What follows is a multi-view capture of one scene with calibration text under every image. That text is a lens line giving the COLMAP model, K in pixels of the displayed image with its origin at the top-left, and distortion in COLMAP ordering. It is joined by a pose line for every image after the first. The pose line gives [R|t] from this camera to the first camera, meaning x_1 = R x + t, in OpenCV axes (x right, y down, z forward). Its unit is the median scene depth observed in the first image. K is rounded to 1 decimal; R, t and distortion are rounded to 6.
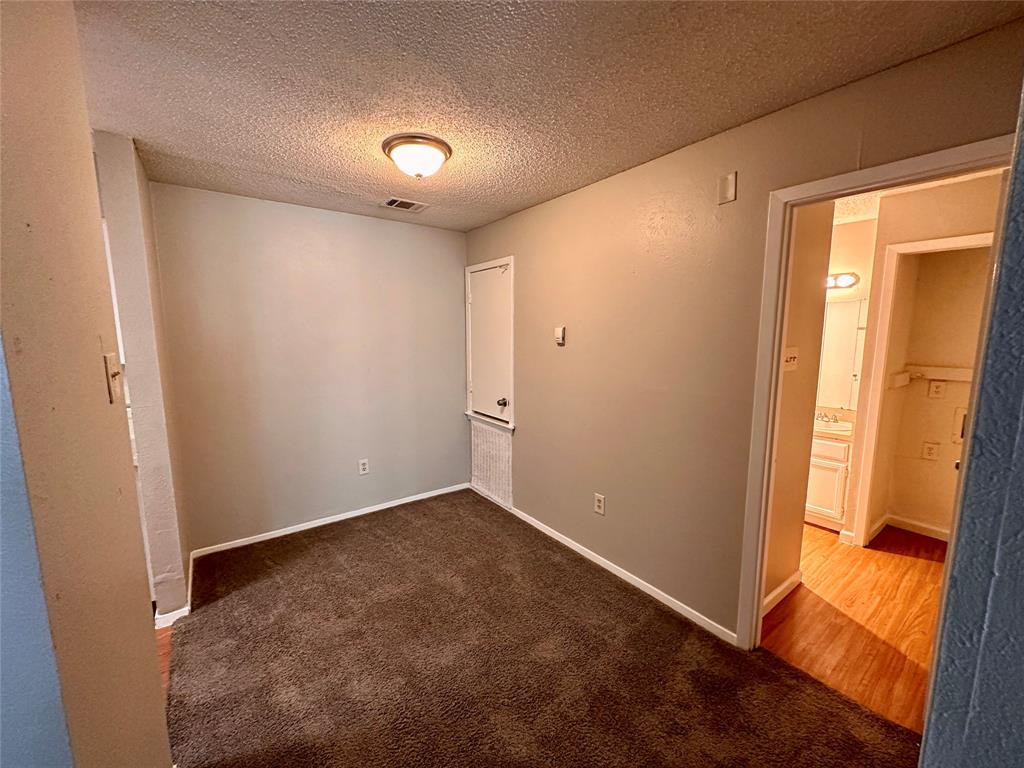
lens RADIAL K [[408.5, 0, 512.8], [0, 408.5, 383.4], [0, 0, 1]] dist [0.001667, 0.000543]
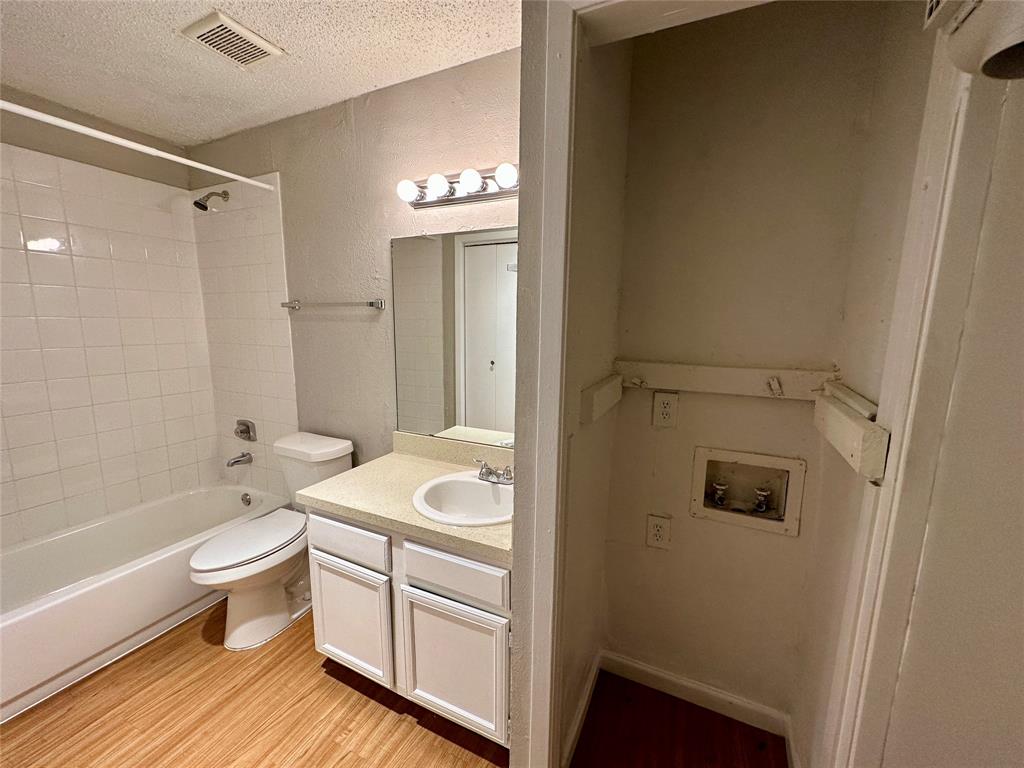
lens RADIAL K [[408.5, 0, 512.3], [0, 408.5, 385.3], [0, 0, 1]] dist [0.001667, 0.000543]
pose [[0.884115, -0.070484, 0.461923, 0.646338], [0.051494, 0.997233, 0.053608, -0.048059], [-0.464424, -0.023609, 0.885298, 0.647472]]
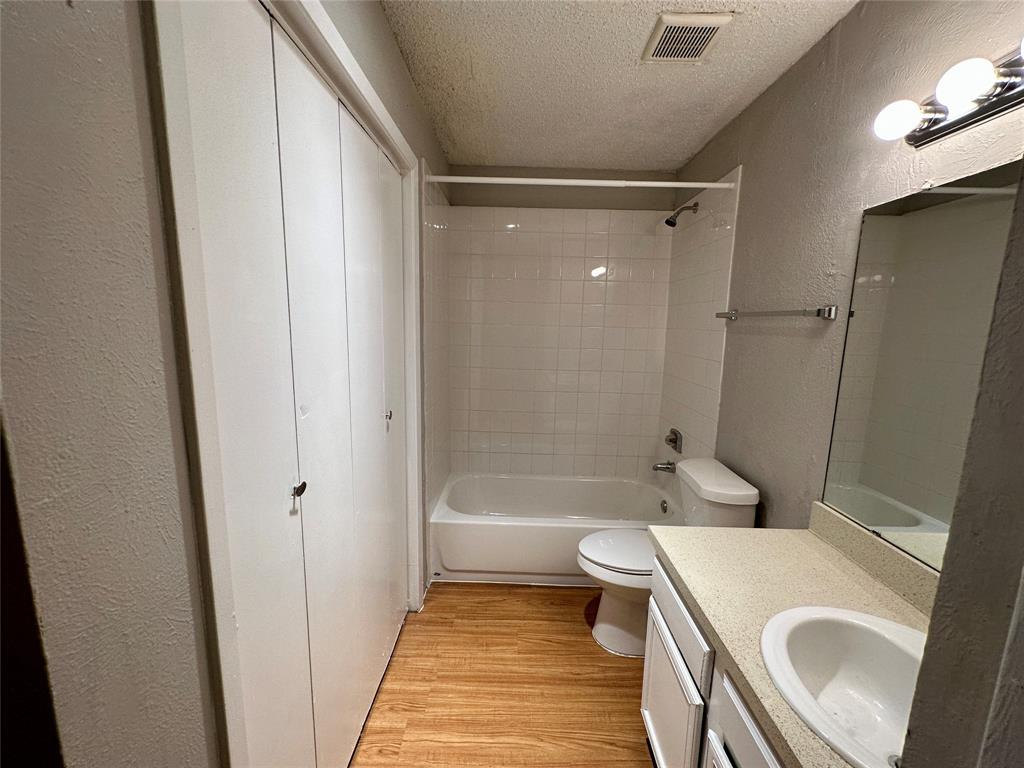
lens RADIAL K [[408.5, 0, 510.1], [0, 408.5, 383.1], [0, 0, 1]] dist [0.001667, 0.000543]
pose [[0.791147, 0.104072, -0.602707, 0.770140], [-0.091957, 0.994456, 0.051008, -0.067549], [0.604674, 0.015068, 0.796330, 0.765266]]
